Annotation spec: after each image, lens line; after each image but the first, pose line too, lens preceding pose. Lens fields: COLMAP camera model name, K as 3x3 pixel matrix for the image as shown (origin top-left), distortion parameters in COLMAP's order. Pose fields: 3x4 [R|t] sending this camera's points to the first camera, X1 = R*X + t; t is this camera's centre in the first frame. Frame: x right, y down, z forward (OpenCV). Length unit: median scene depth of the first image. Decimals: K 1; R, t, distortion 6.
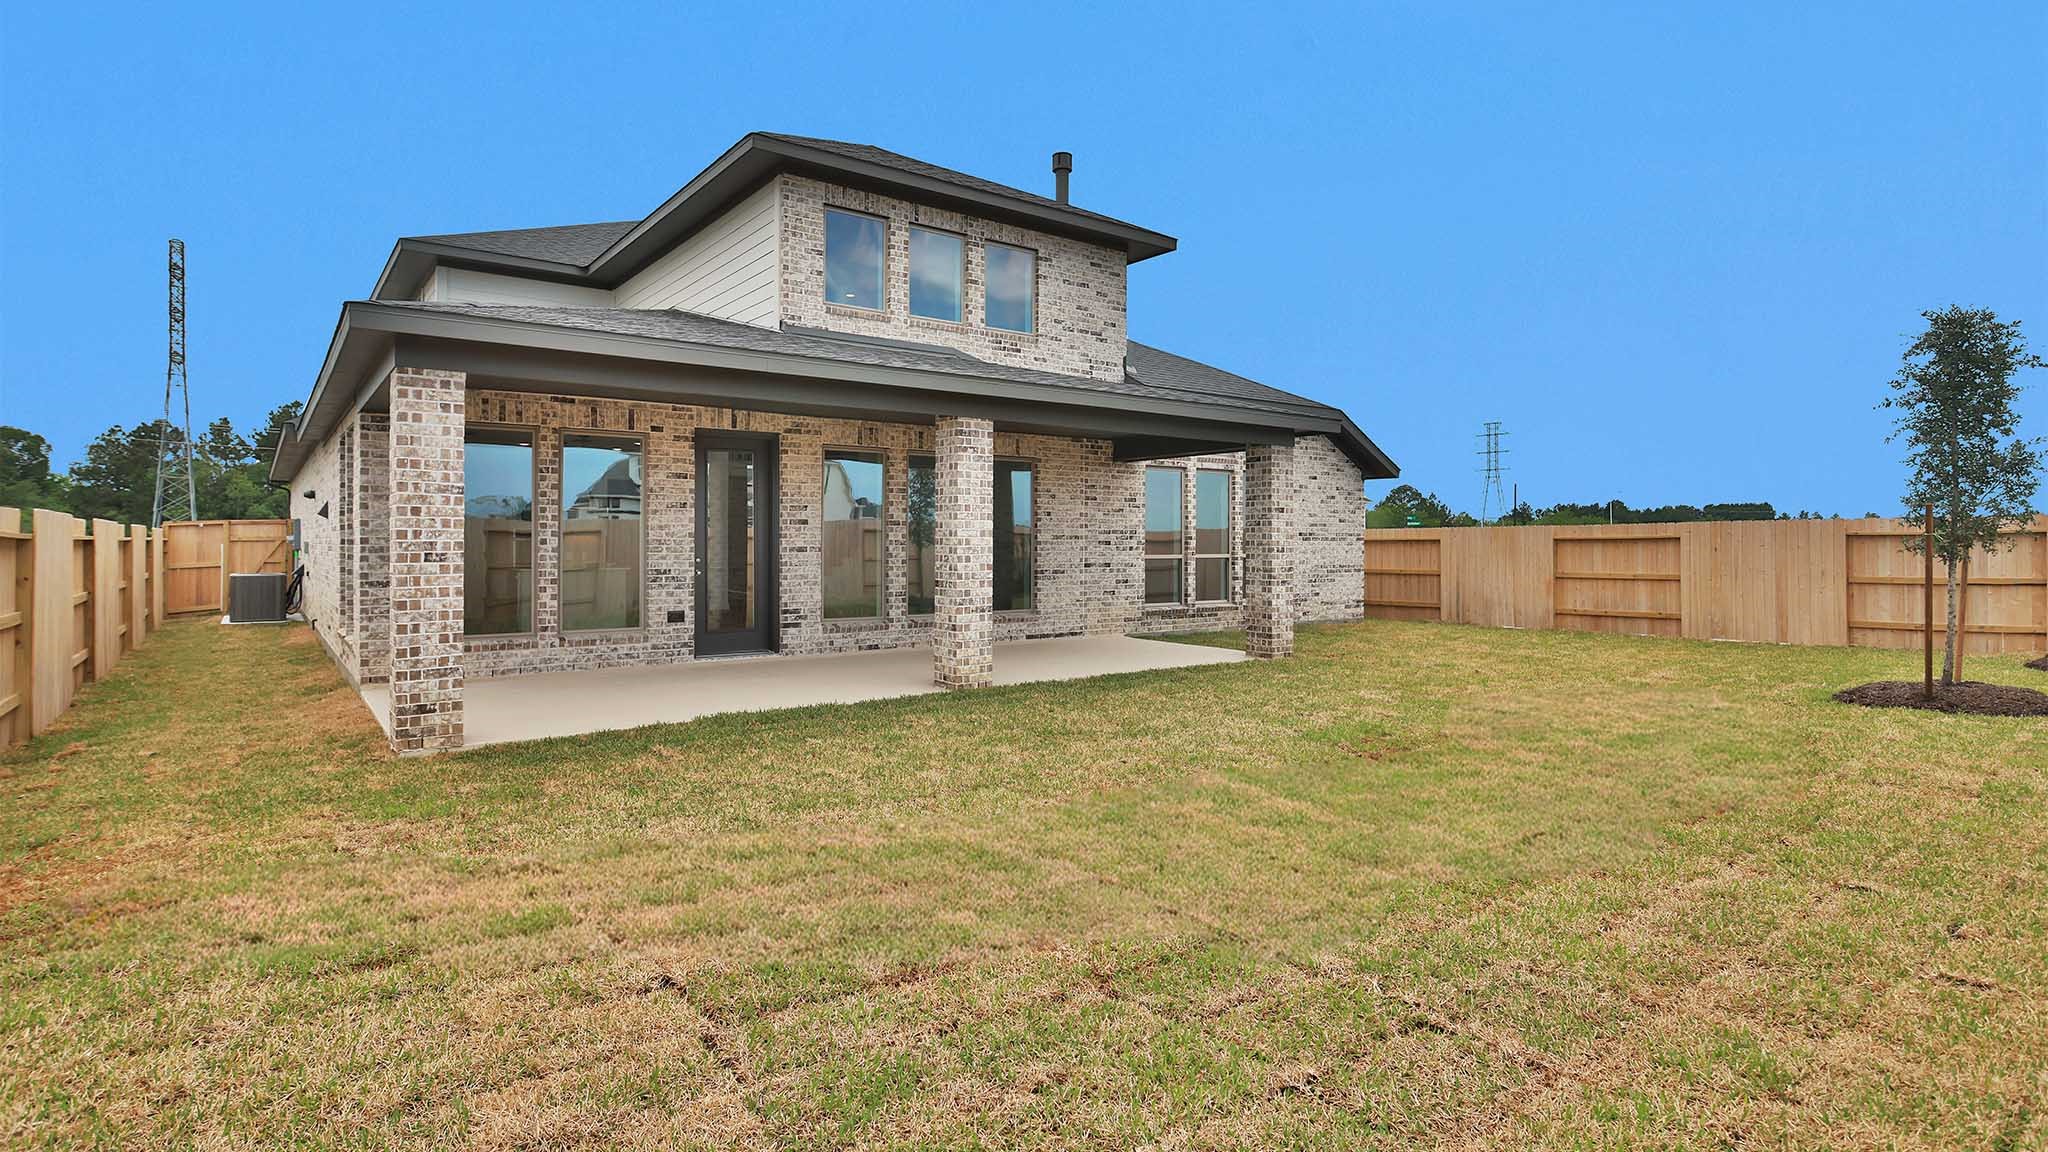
lens RADIAL K [[1034.4, 0, 1020.7], [0, 1034.4, 547.0], [0, 0, 1]] dist [-0.032637, 0.000024]
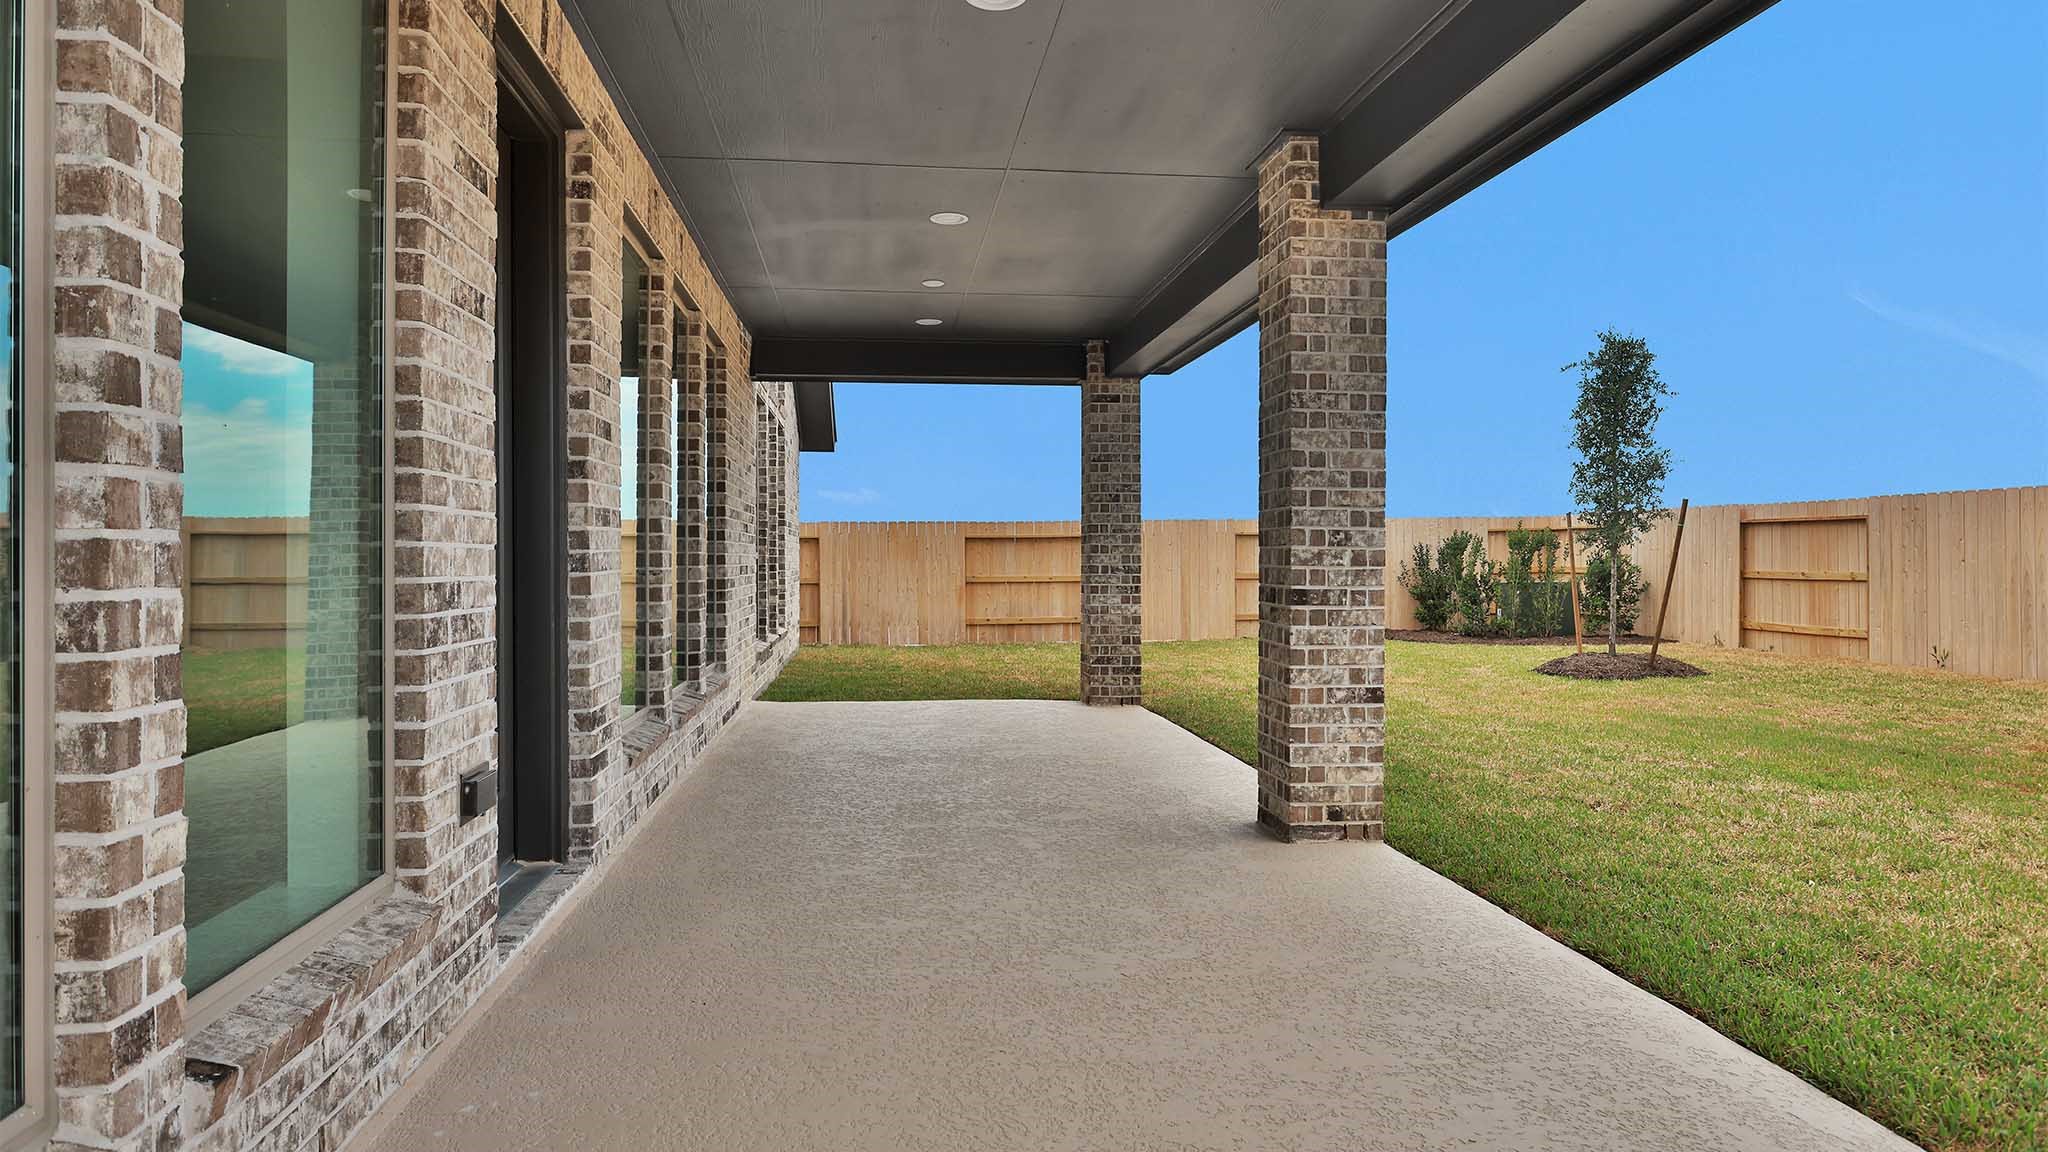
lens RADIAL K [[1187.1, 0, 1024.0], [0, 1187.1, 576.0], [0, 0, 1]] dist [-0.000153, -0.000025]
pose [[0.499381, -0.011806, 0.866302, -0.448083], [0.000319, 0.999910, 0.013443, 0.016088], [-0.866383, -0.006437, 0.499339, 0.685692]]
